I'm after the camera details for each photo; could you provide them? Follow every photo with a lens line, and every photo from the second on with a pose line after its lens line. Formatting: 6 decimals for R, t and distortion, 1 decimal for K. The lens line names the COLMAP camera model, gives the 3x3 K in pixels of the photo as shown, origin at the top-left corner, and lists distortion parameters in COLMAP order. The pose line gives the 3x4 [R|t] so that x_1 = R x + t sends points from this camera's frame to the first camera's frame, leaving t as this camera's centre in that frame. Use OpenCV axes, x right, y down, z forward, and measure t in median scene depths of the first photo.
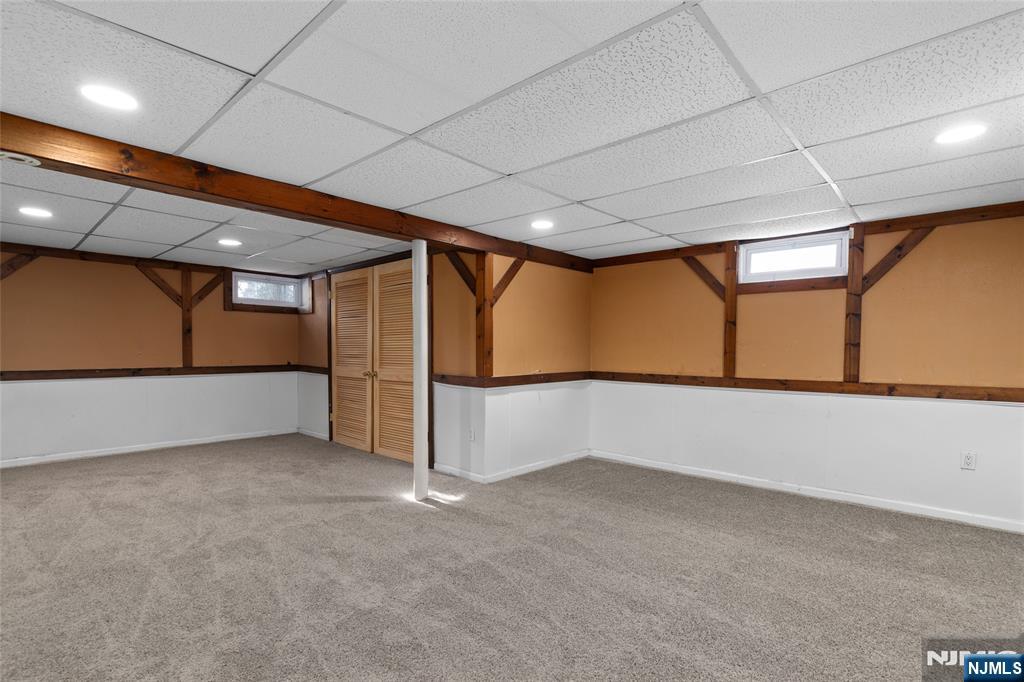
lens RADIAL K [[490.8, 0, 513.6], [0, 490.8, 360.1], [0, 0, 1]] dist [-0.000596, 0.000011]
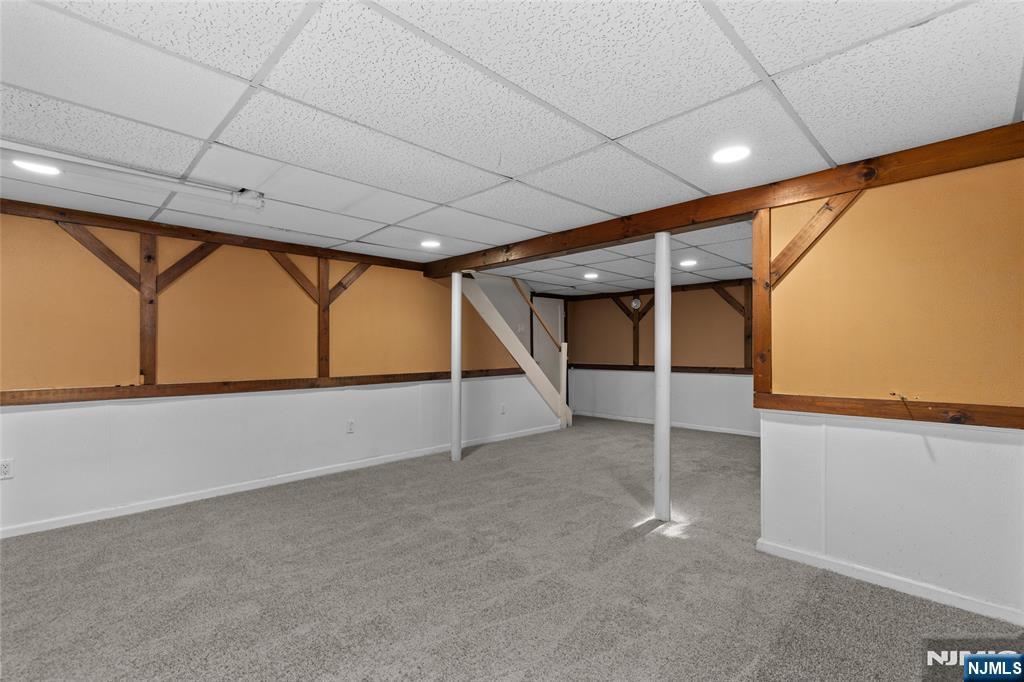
lens RADIAL K [[463.2, 0, 514.6], [0, 463.2, 347.5], [0, 0, 1]] dist [0.008494, 0.000065]
pose [[-0.054824, -0.009396, -0.998452, 0.739616], [-0.022979, 0.999703, -0.008146, -0.019821], [0.998232, 0.022497, -0.055024, 0.845234]]
